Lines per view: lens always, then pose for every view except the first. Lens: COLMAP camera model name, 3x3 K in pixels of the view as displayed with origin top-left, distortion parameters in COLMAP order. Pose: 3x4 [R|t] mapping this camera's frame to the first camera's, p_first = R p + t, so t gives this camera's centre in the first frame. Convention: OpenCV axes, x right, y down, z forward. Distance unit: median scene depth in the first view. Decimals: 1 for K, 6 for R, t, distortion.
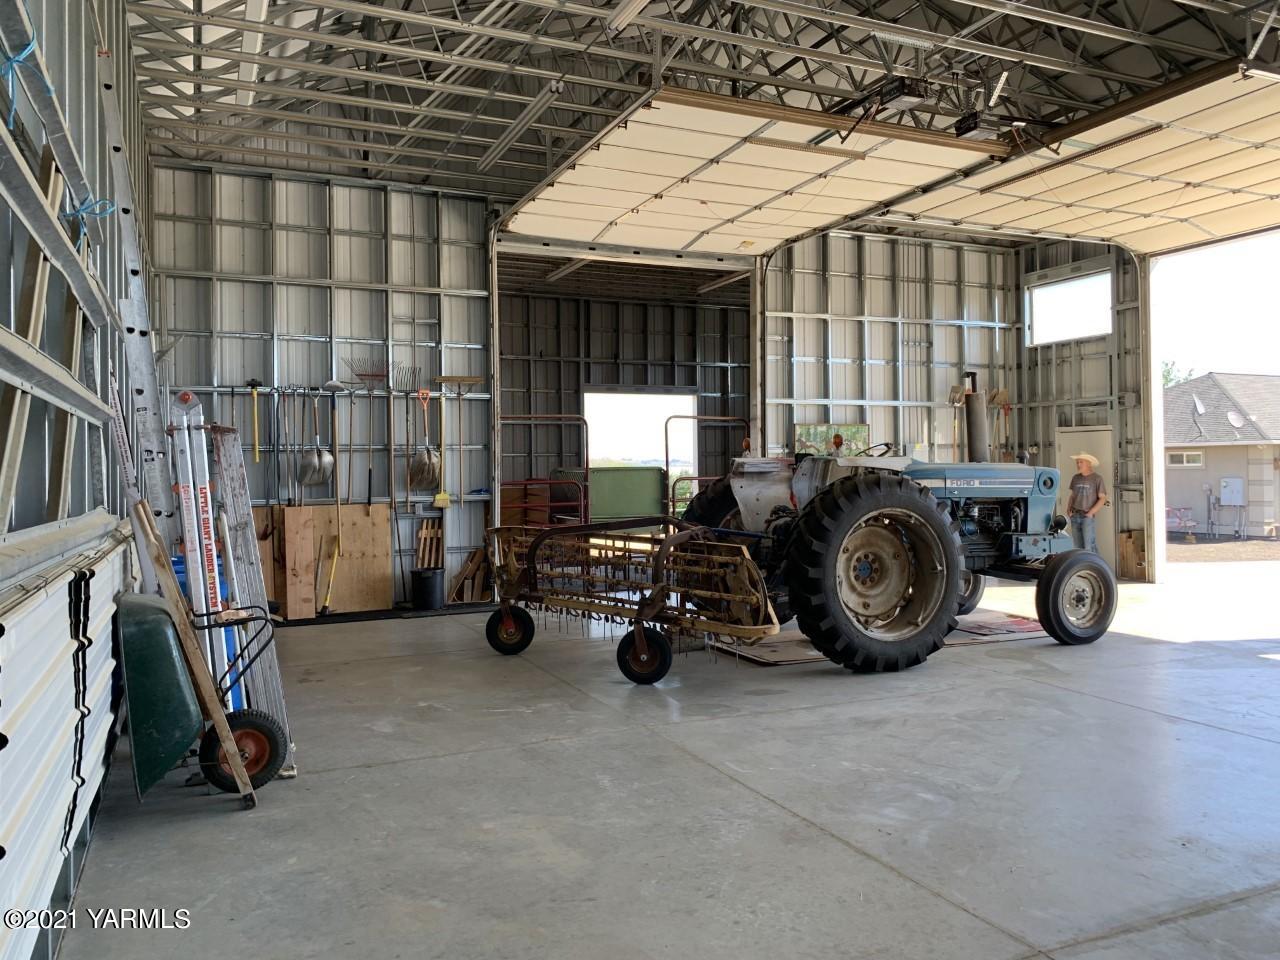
lens RADIAL K [[1006.5, 0, 636.8], [0, 1006.5, 457.3], [0, 0, 1]] dist [0.014580, 0.001190]
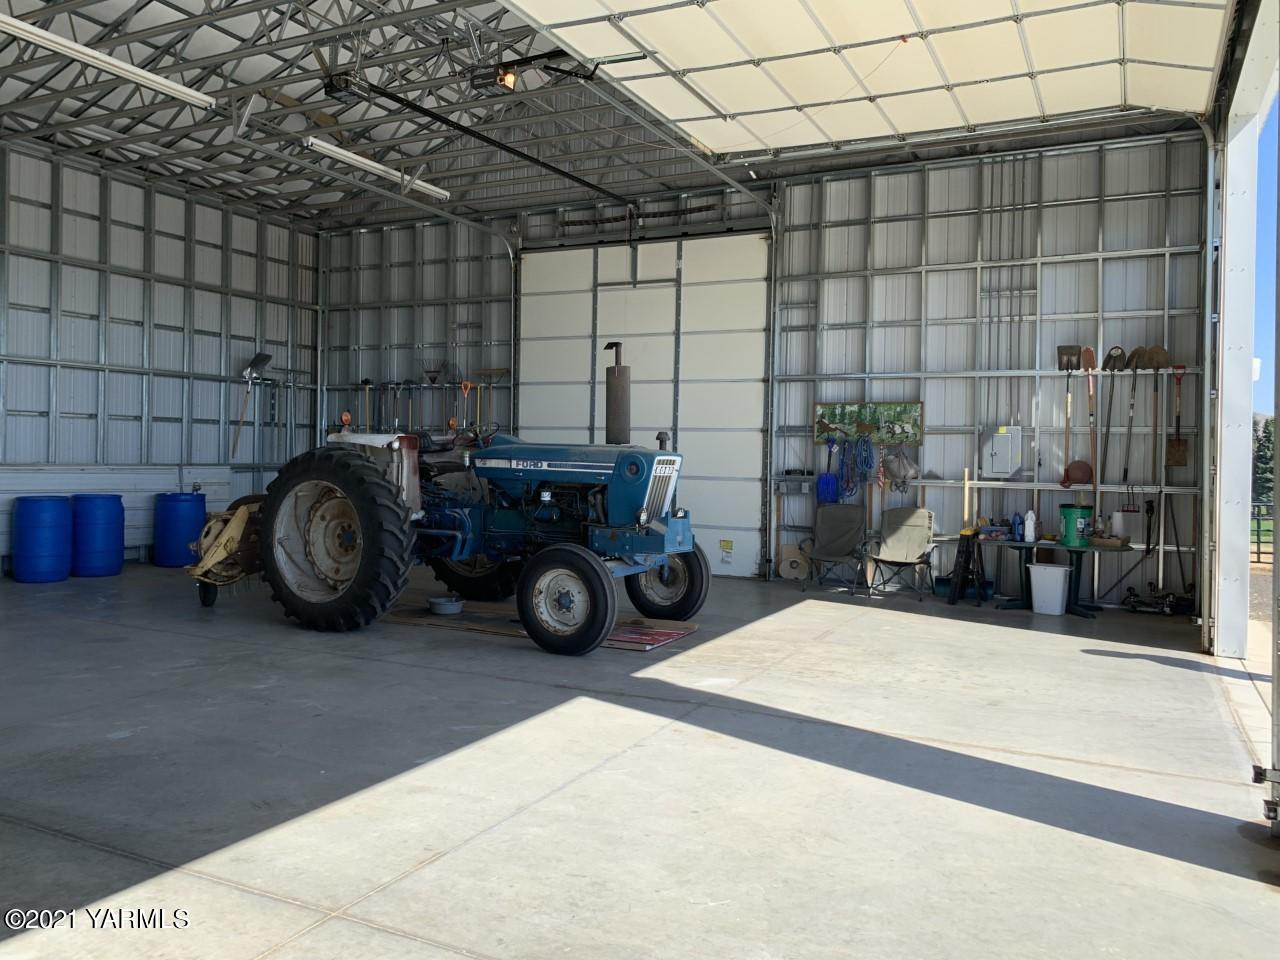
lens RADIAL K [[990.2, 0, 640.3], [0, 990.2, 453.0], [0, 0, 1]] dist [0.079923, -0.095591]
pose [[0.642839, 0.021612, -0.765696, 0.883613], [-0.015824, 0.999763, 0.014934, -0.000481], [0.765838, 0.002516, 0.643029, 0.392638]]
